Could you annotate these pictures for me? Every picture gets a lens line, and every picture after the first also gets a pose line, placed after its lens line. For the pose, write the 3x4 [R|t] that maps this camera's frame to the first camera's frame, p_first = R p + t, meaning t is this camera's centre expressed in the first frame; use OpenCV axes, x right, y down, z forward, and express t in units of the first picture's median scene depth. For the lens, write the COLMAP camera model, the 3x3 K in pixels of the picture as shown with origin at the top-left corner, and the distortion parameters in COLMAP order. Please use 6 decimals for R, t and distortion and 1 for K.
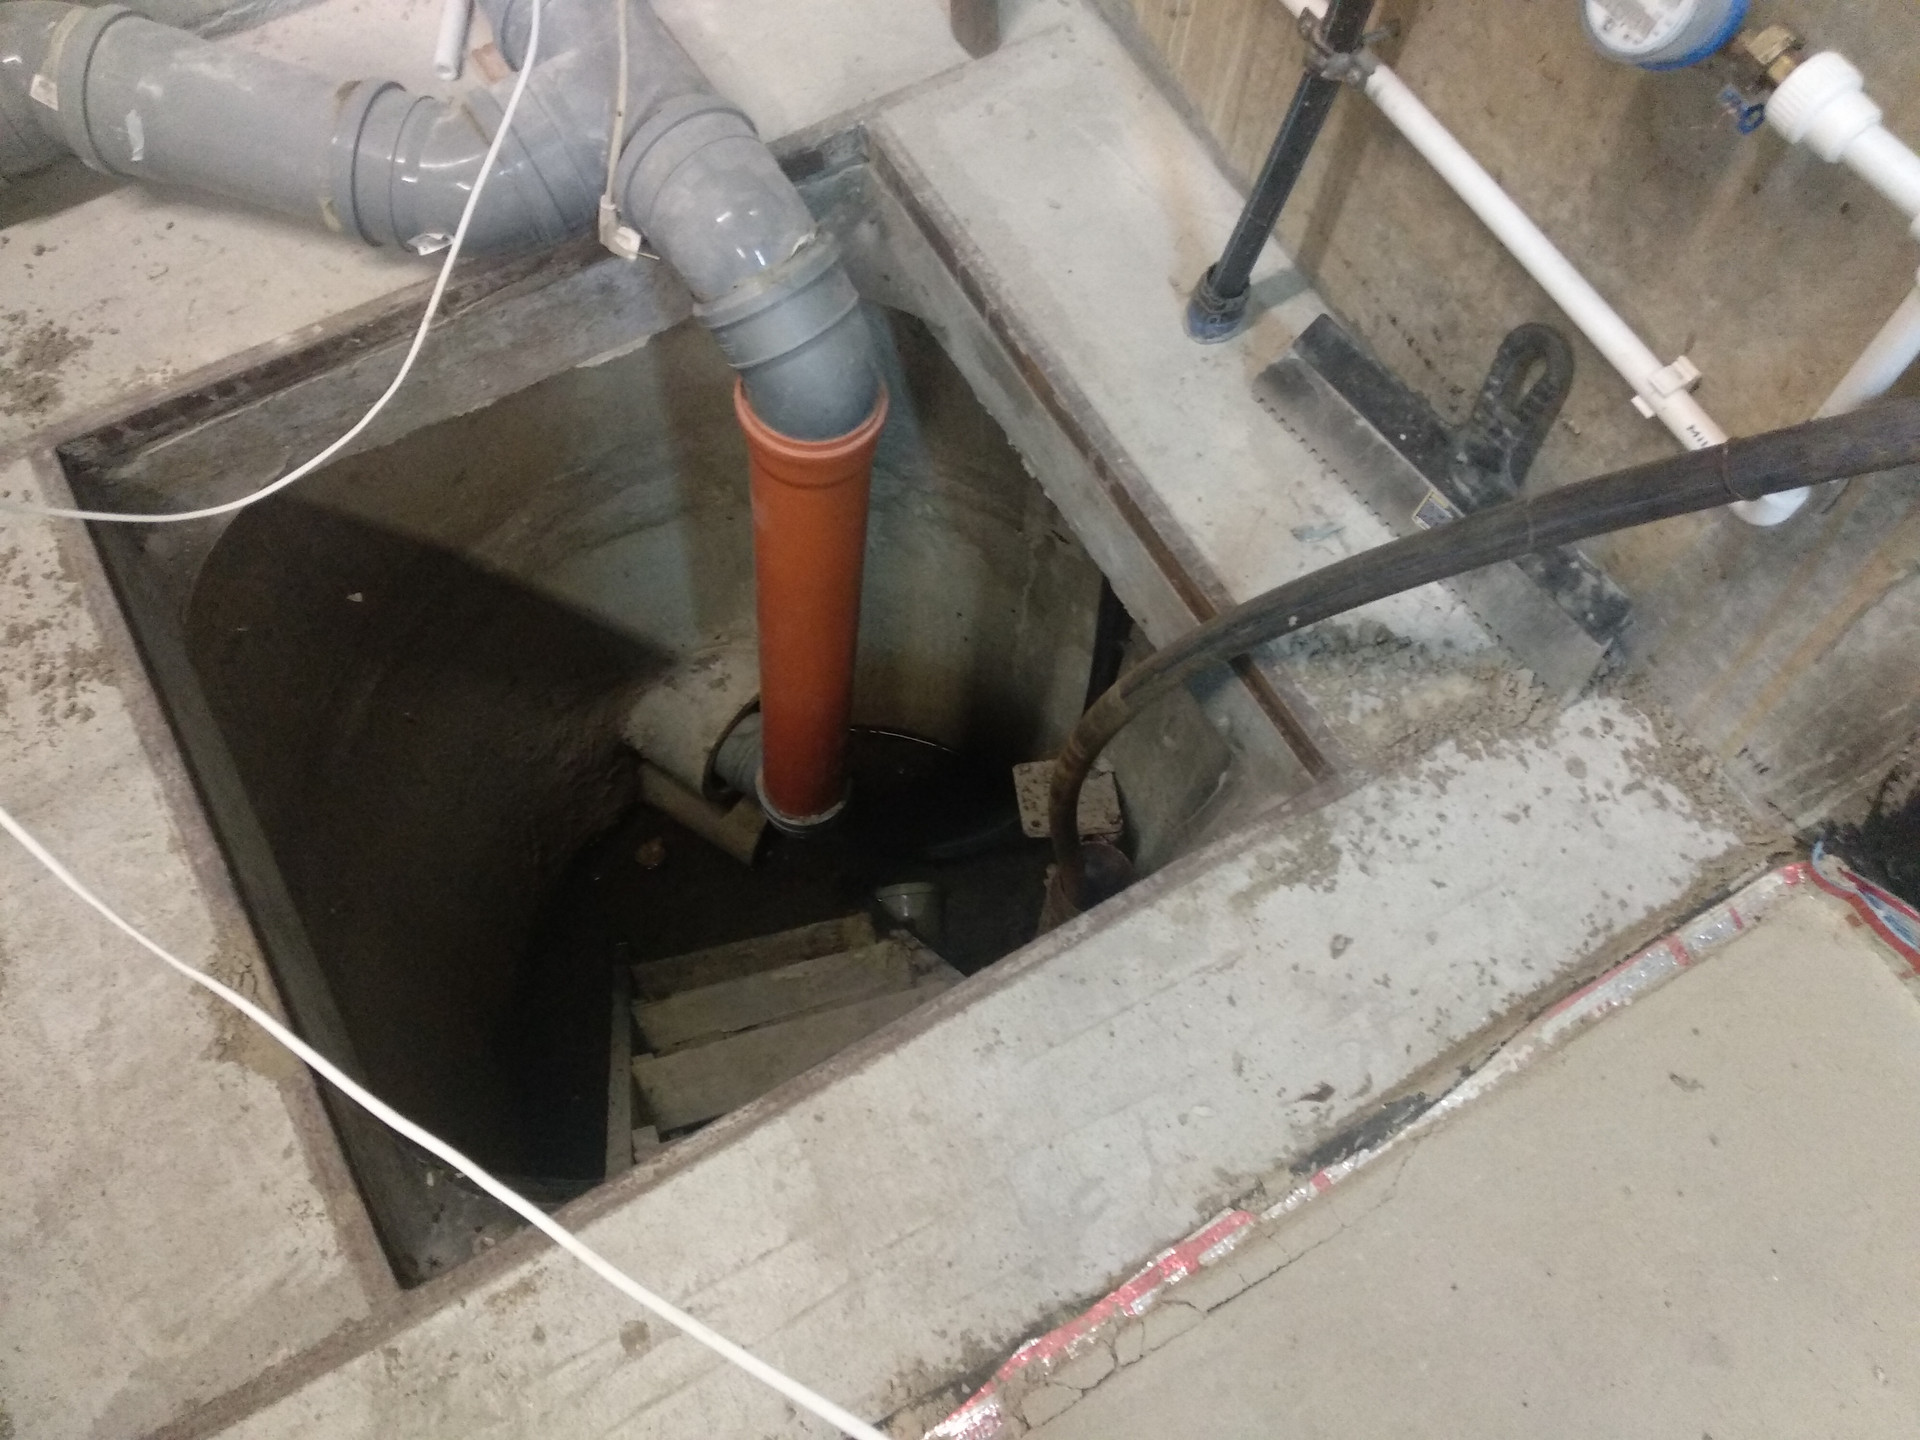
lens RADIAL K [[1487.8, 0, 960.0], [0, 1487.8, 720.0], [0, 0, 1]] dist [0.065991, -0.076784]
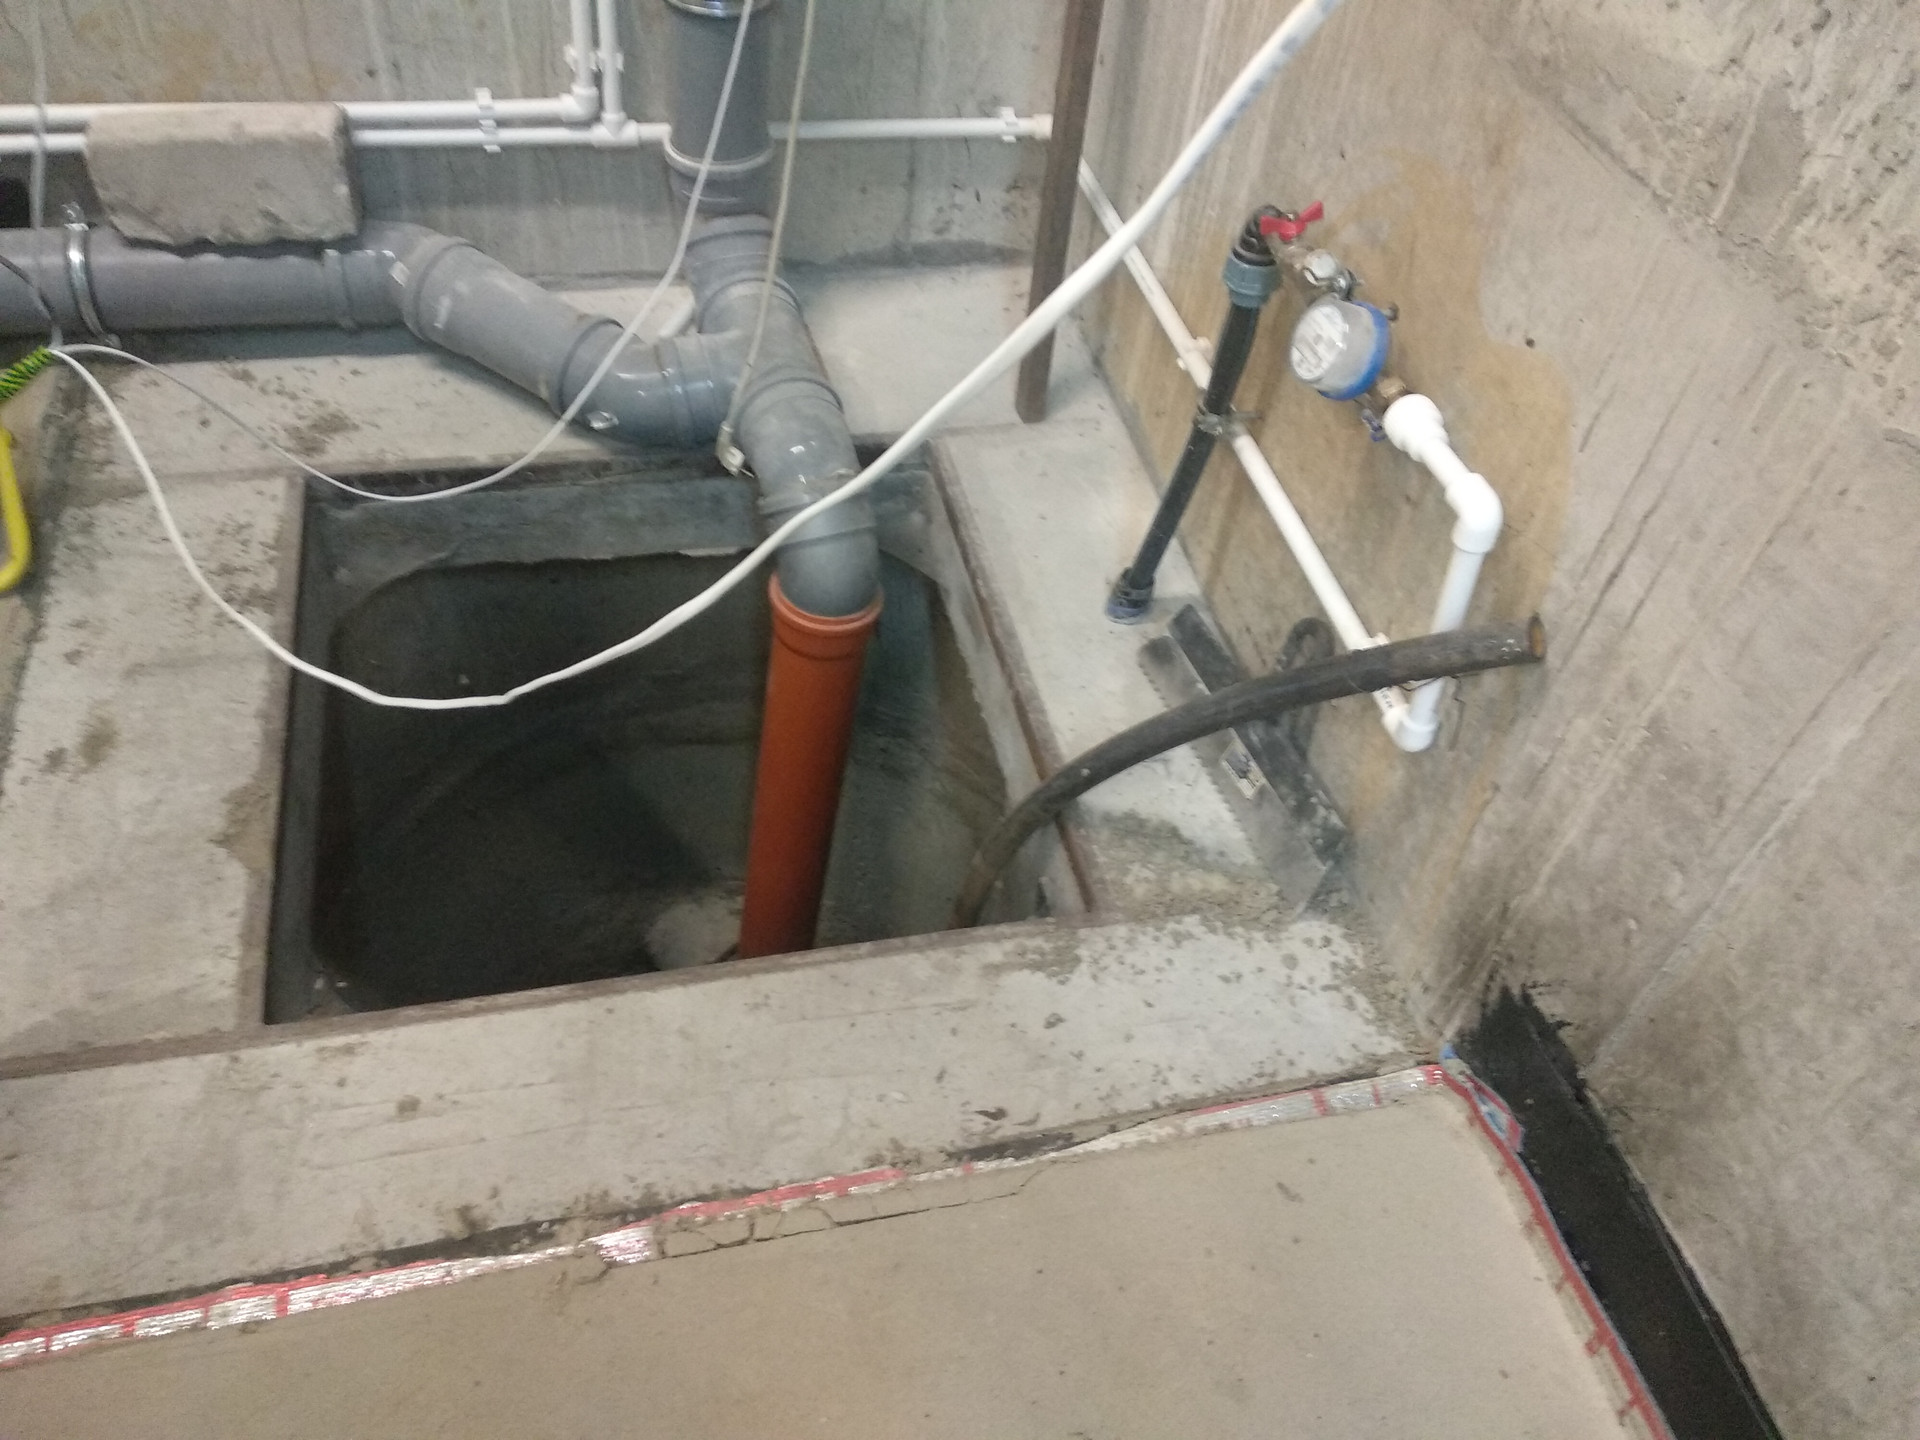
lens RADIAL K [[1481.2, 0, 960.0], [0, 1481.2, 720.0], [0, 0, 1]] dist [0.098658, -0.160921]
pose [[0.955653, 0.251508, -0.153201, 0.300344], [-0.288548, 0.903693, -0.316353, 0.331875], [0.058881, 0.346530, 0.936189, -0.244768]]
